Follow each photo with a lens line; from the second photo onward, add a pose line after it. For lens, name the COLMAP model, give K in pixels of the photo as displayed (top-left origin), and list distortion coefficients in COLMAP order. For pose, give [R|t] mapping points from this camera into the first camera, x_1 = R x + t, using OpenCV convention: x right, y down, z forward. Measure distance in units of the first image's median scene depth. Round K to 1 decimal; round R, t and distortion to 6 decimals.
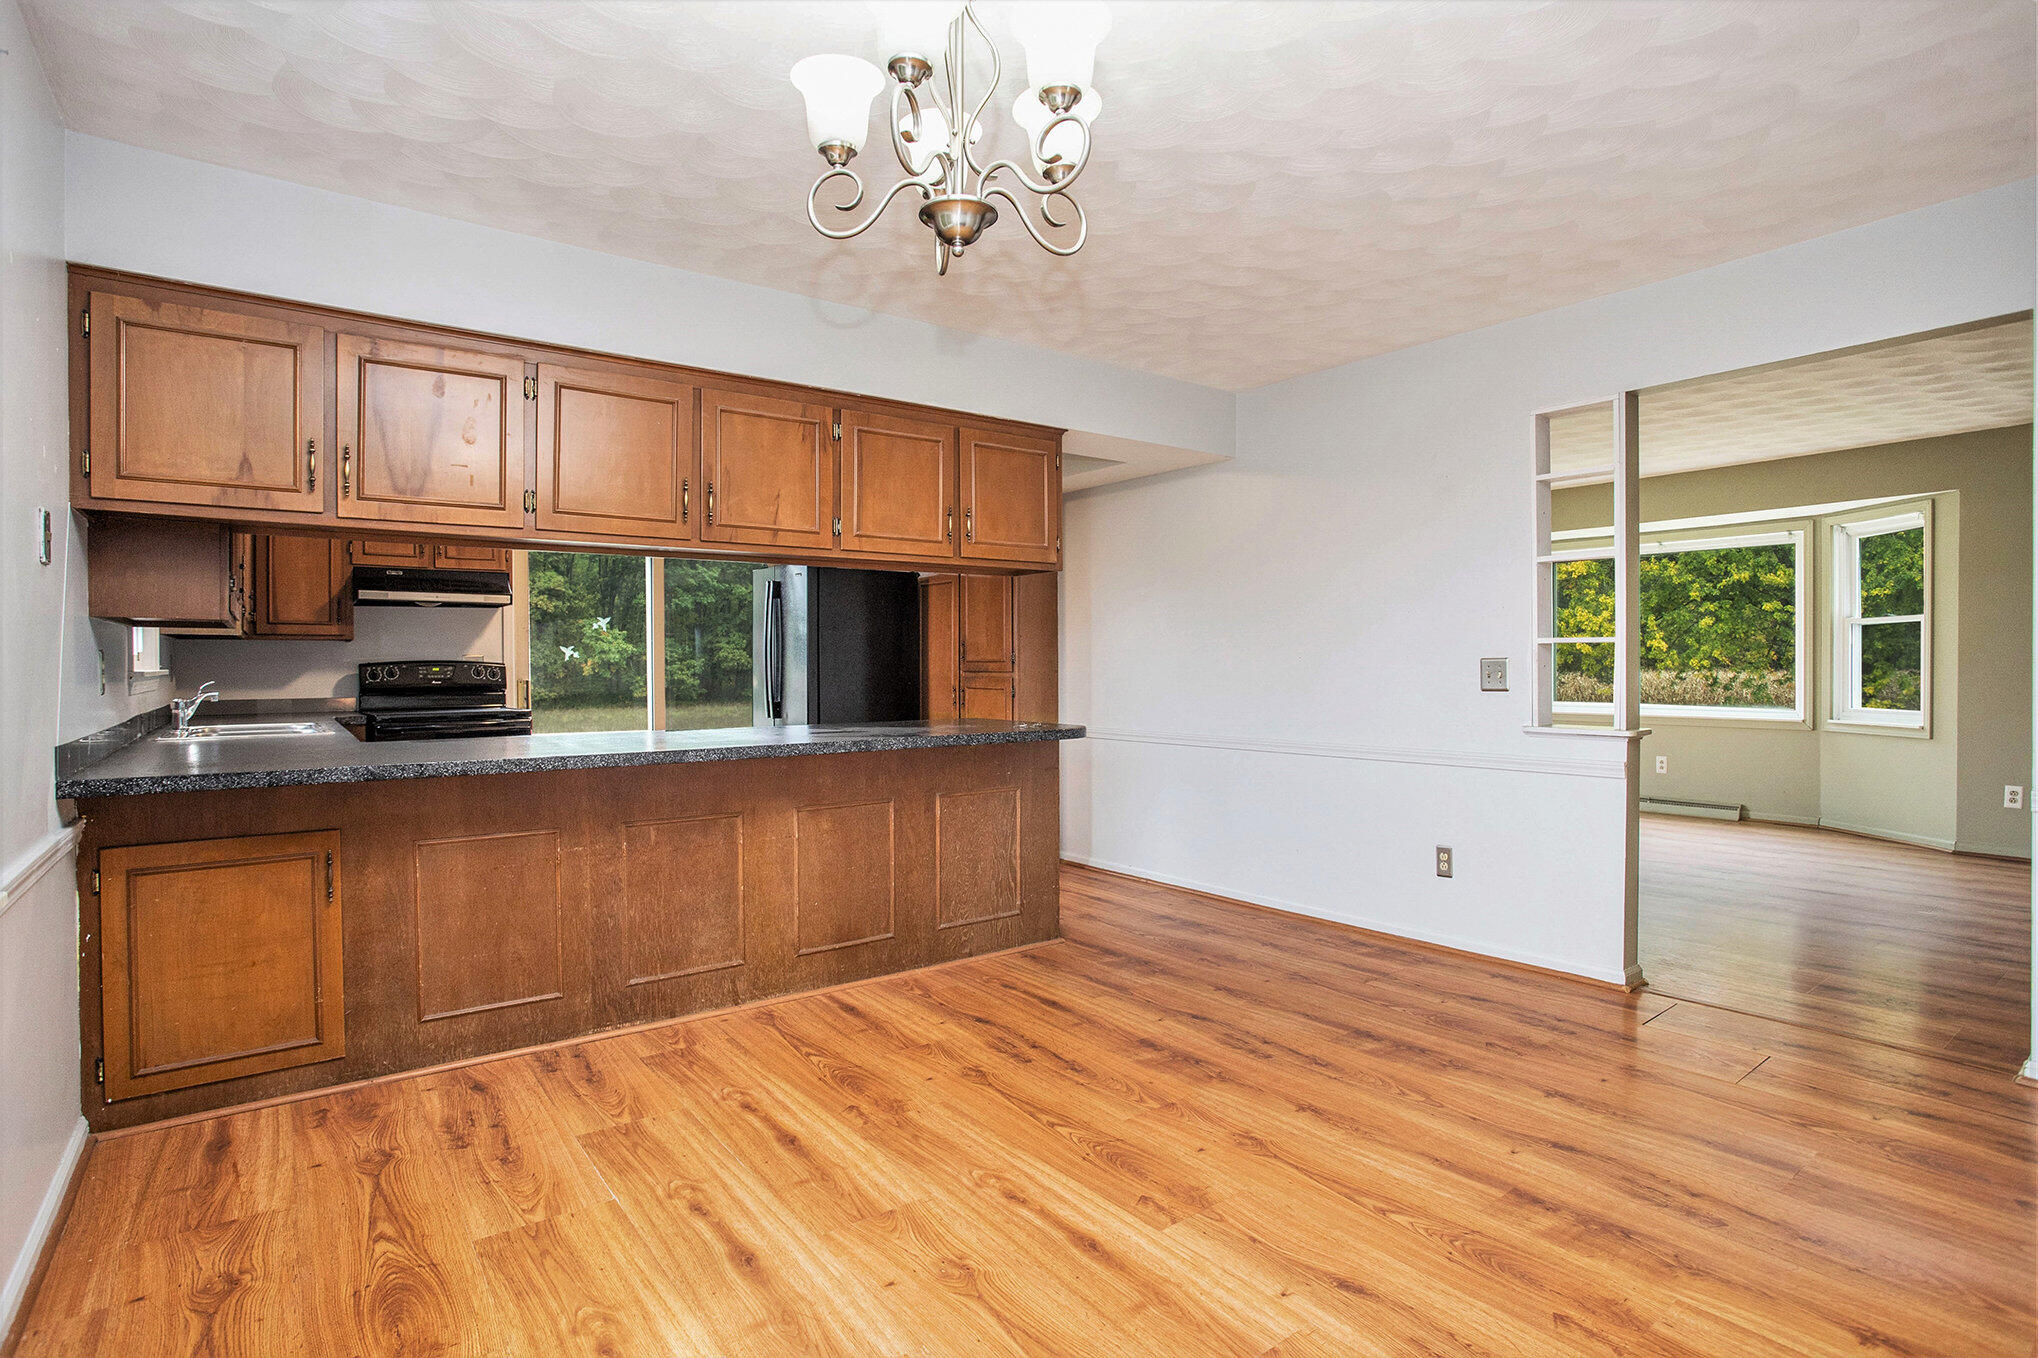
lens RADIAL K [[1016.5, 0, 1008.0], [0, 1016.5, 680.2], [0, 0, 1]] dist [-0.030509, 0.005326]
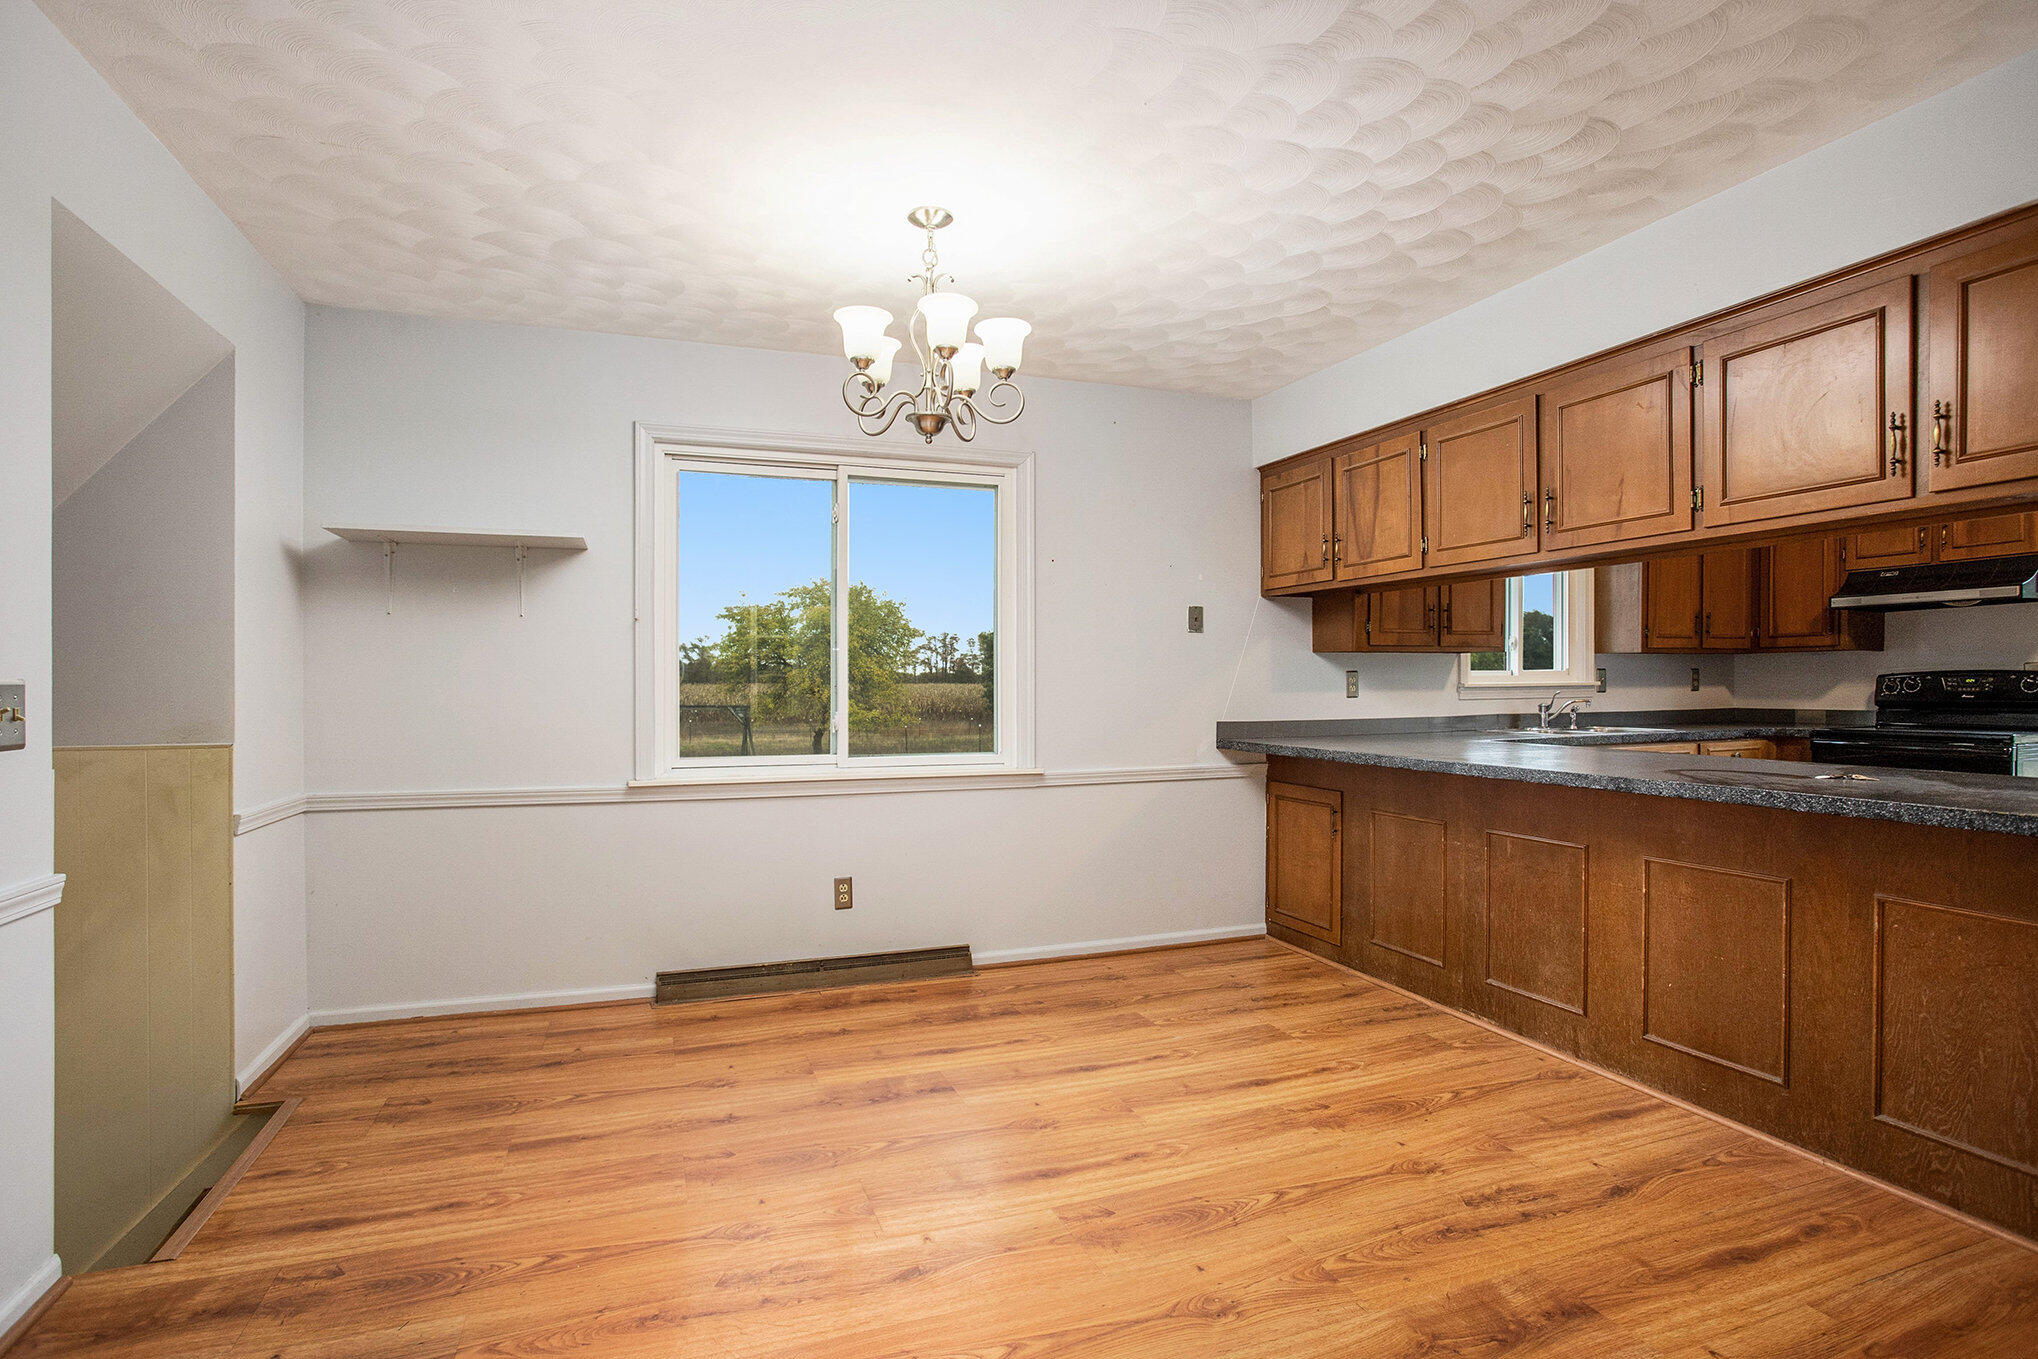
lens RADIAL K [[1016.5, 0, 1008.6], [0, 1016.5, 683.7], [0, 0, 1]] dist [-0.030509, 0.005326]
pose [[-0.282968, 0.007021, -0.959104, 0.839134], [-0.006679, 0.999935, 0.009290, -0.020232], [0.959106, 0.009034, -0.282902, 0.875804]]
